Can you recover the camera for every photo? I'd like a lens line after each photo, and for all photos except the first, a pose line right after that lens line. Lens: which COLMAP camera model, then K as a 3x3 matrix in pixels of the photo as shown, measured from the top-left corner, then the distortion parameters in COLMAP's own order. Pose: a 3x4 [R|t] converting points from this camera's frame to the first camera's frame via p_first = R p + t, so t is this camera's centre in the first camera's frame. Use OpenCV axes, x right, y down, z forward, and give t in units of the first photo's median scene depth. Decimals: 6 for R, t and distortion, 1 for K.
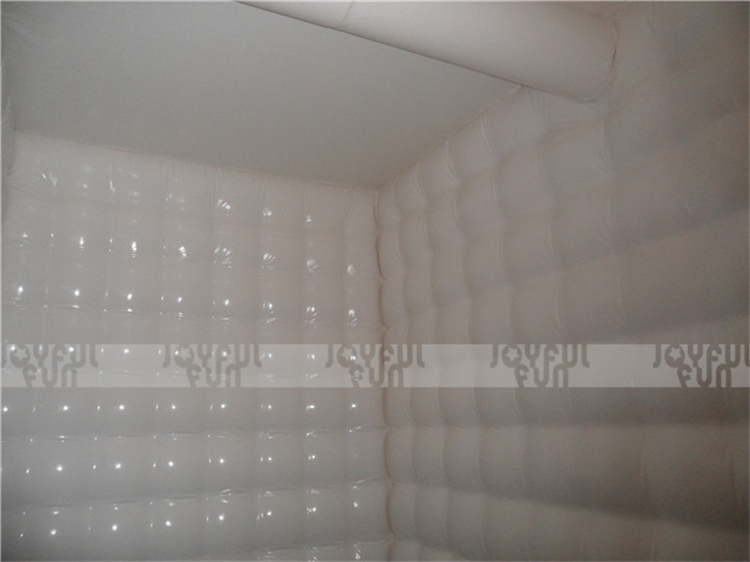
lens RADIAL K [[591.2, 0, 375.0], [0, 591.2, 281.0], [0, 0, 1]] dist [-0.013446, -0.000285]
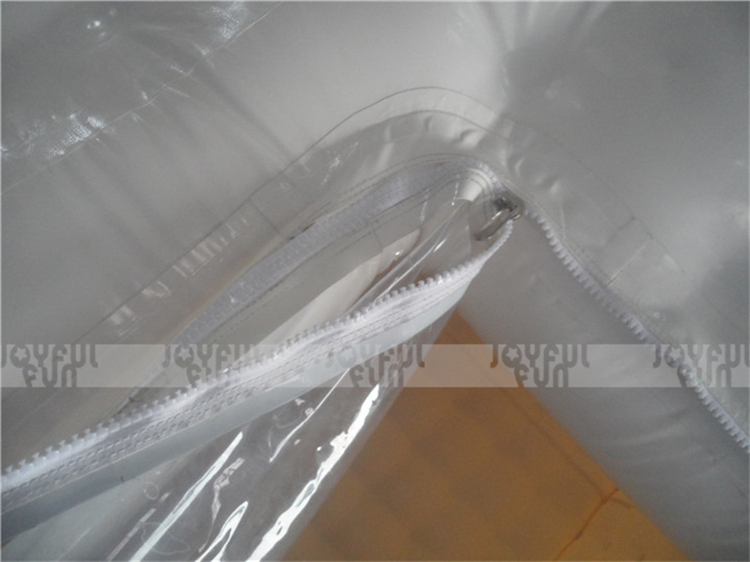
lens RADIAL K [[591.2, 0, 375.0], [0, 591.2, 281.0], [0, 0, 1]] dist [-0.013446, -0.000285]
pose [[0.999999, -0.001323, -0.000871, 0.281433], [0.001323, 0.999999, -0.000129, 0.000042], [0.000871, 0.000128, 1.000000, -0.001507]]
